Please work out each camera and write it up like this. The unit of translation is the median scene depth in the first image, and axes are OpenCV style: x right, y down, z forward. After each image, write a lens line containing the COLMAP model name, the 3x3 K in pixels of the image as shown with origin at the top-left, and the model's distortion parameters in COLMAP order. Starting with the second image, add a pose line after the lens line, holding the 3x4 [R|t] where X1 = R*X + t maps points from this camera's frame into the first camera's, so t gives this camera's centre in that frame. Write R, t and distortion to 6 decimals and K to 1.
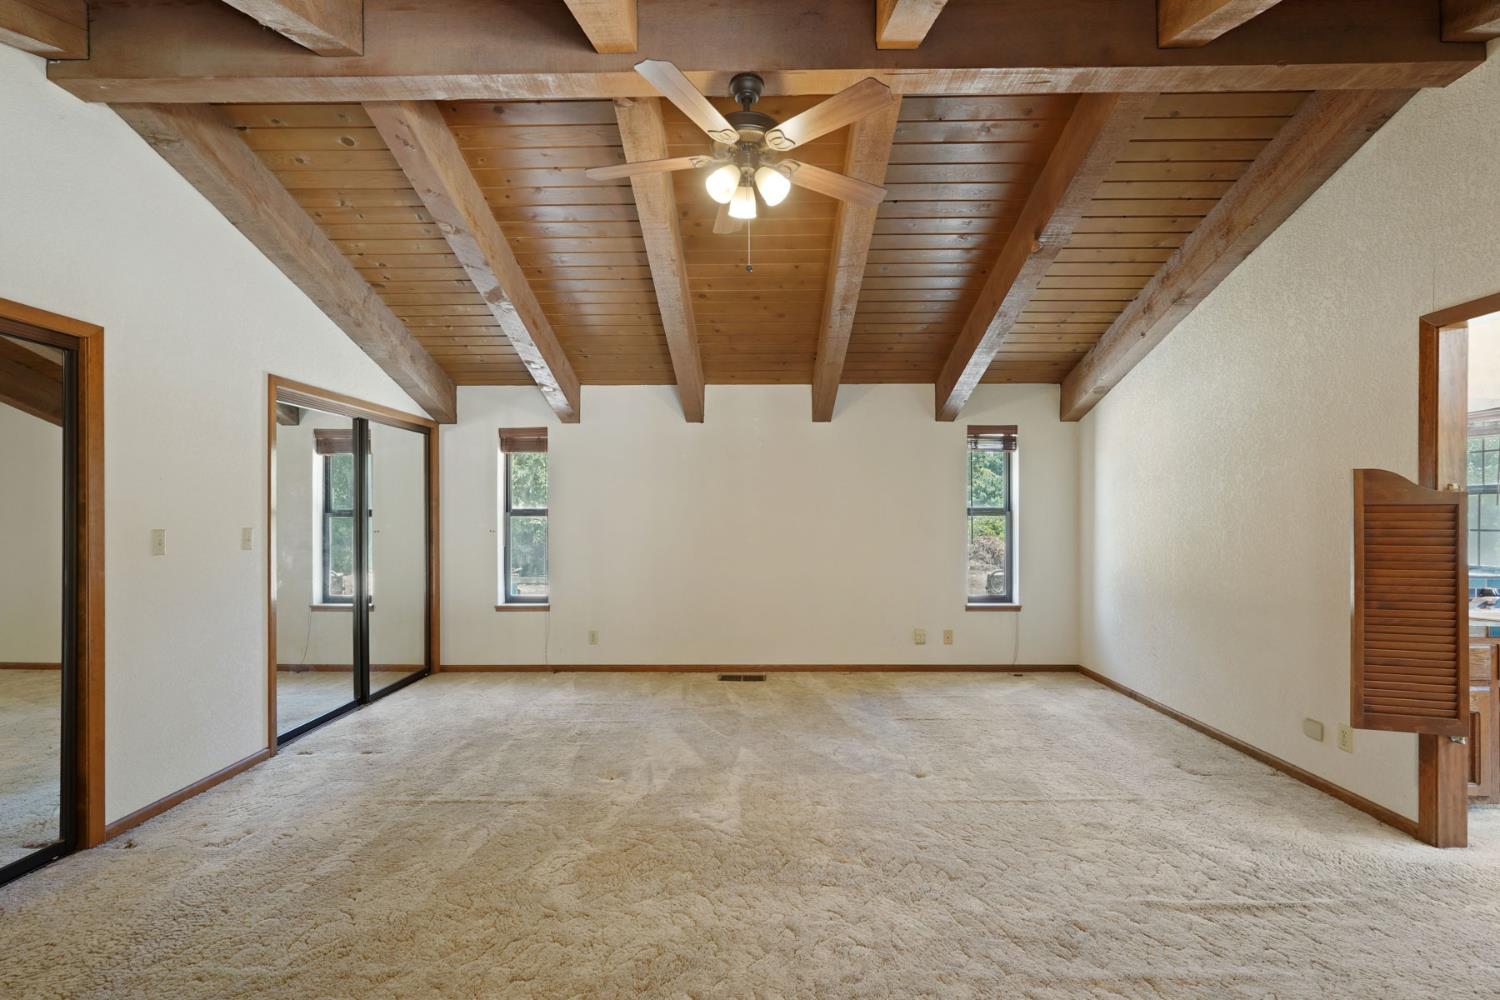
lens RADIAL K [[670.3, 0, 746.6], [0, 670.3, 515.5], [0, 0, 1]] dist [-0.013504, 0.005091]
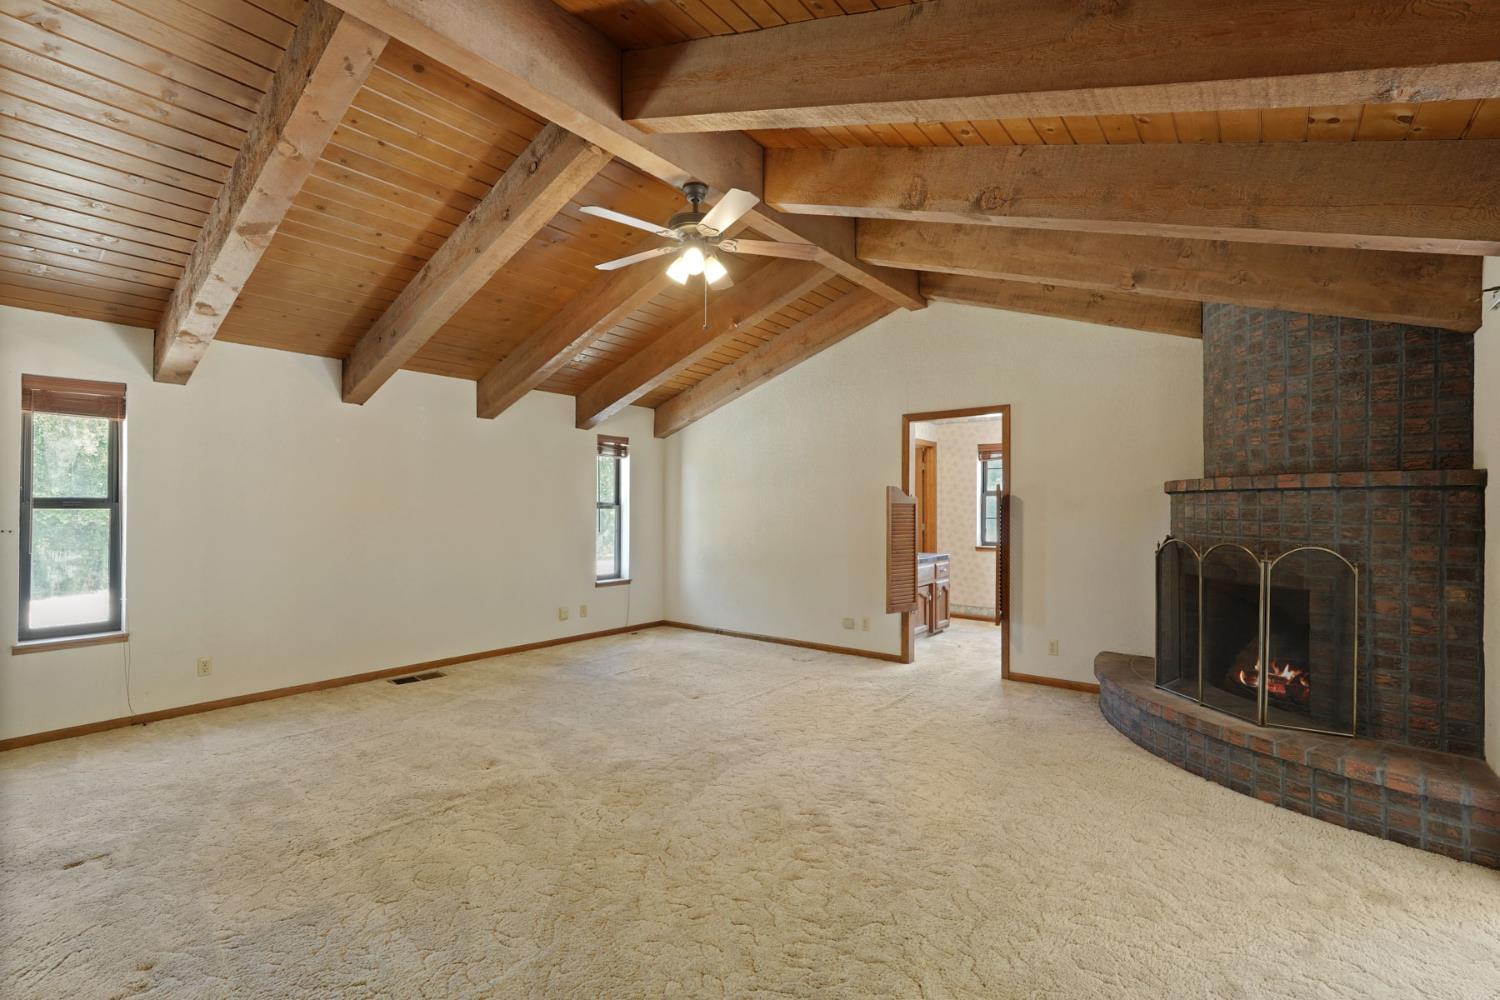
lens RADIAL K [[670.3, 0, 744.5], [0, 670.3, 499.2], [0, 0, 1]] dist [-0.013504, 0.005091]
pose [[0.612401, 0.013551, 0.790431, -0.698239], [-0.000749, 0.999863, -0.016561, 0.004764], [-0.790547, 0.009550, 0.612327, 0.069661]]
